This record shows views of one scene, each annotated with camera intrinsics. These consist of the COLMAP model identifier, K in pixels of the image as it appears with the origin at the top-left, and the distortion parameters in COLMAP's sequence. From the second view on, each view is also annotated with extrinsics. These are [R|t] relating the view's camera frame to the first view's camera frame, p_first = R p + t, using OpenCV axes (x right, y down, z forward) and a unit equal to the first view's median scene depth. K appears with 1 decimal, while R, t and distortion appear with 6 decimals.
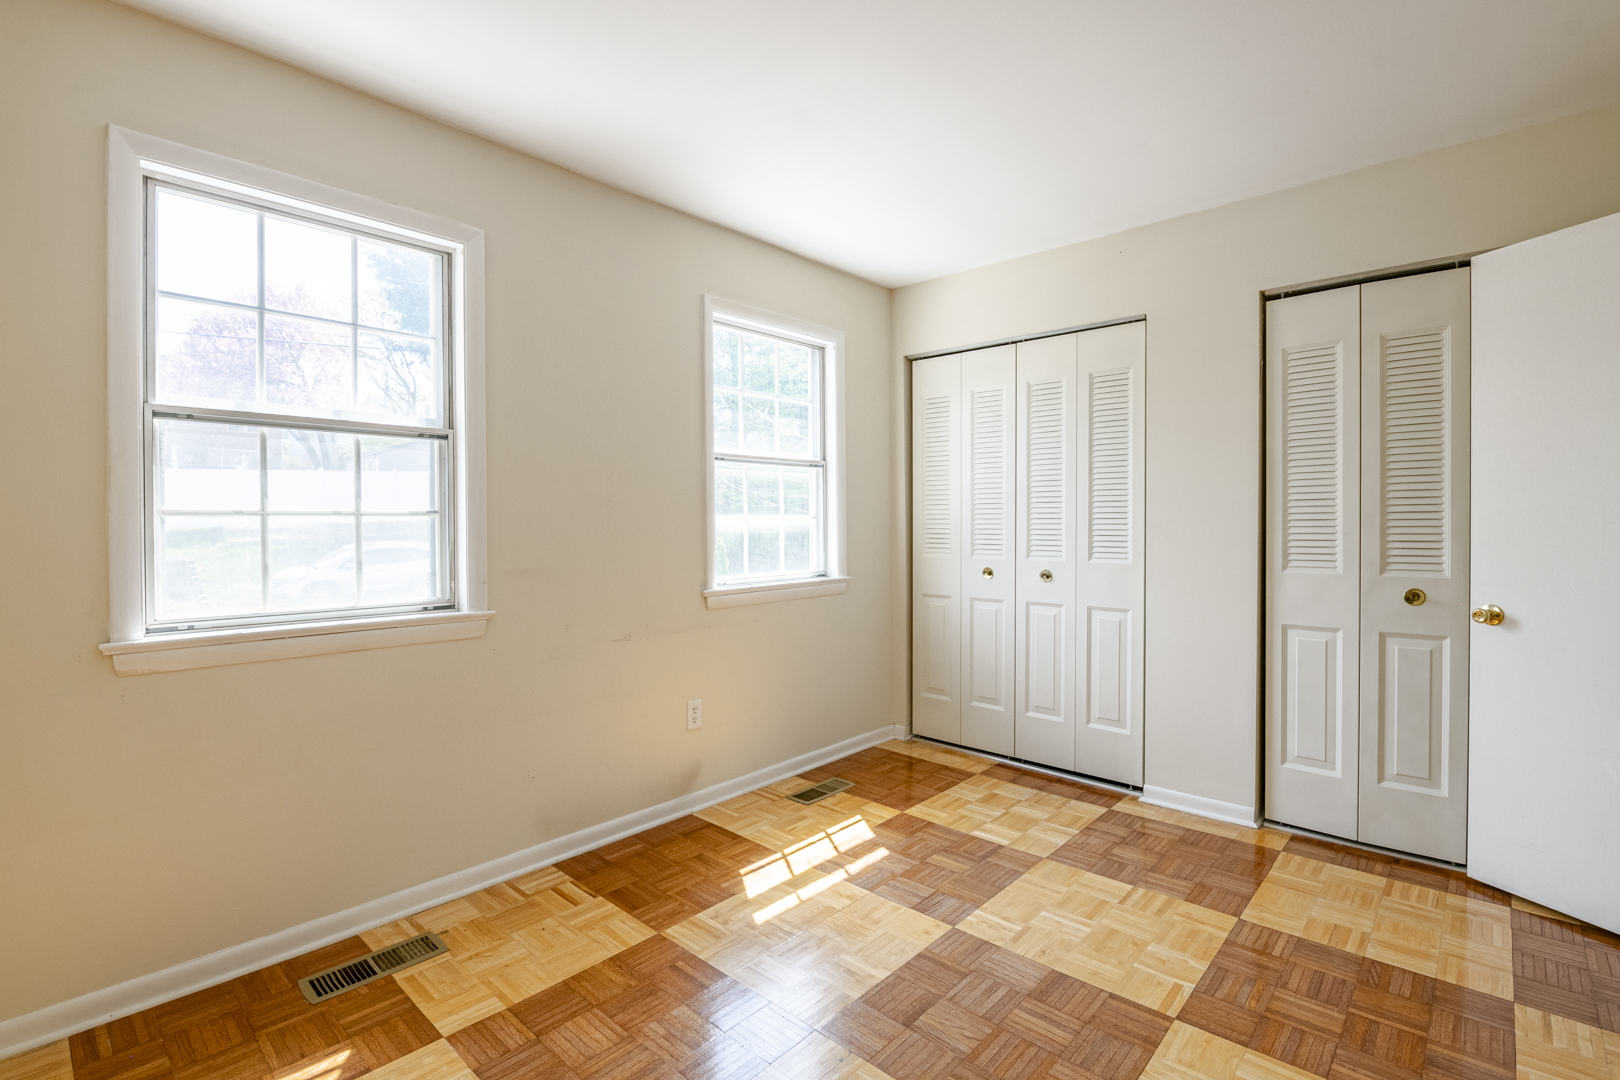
lens RADIAL K [[756.9, 0, 837.5], [0, 756.9, 523.4], [0, 0, 1]] dist [-0.000910, -0.004472]
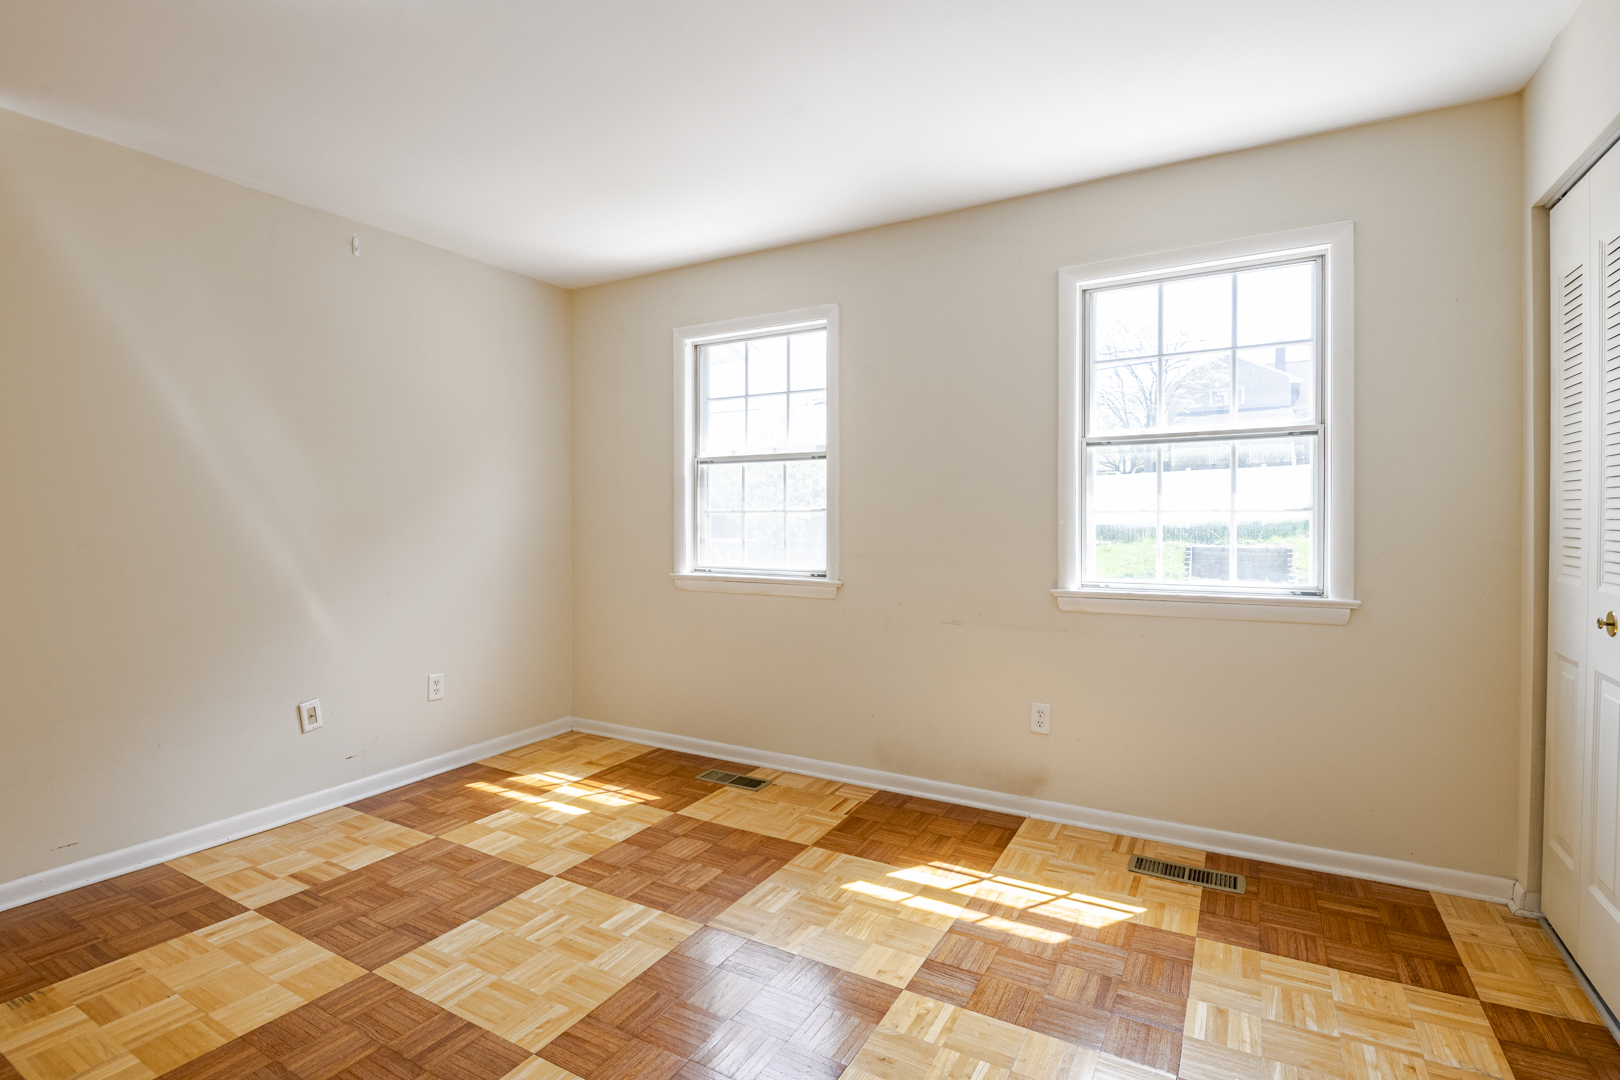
lens RADIAL K [[756.9, 0, 803.6], [0, 756.9, 536.9], [0, 0, 1]] dist [-0.000910, -0.004472]
pose [[0.207638, 0.014691, -0.978096, 0.778899], [-0.006981, 0.999884, 0.013537, 0.016362], [0.978181, 0.004017, 0.207716, 0.589972]]
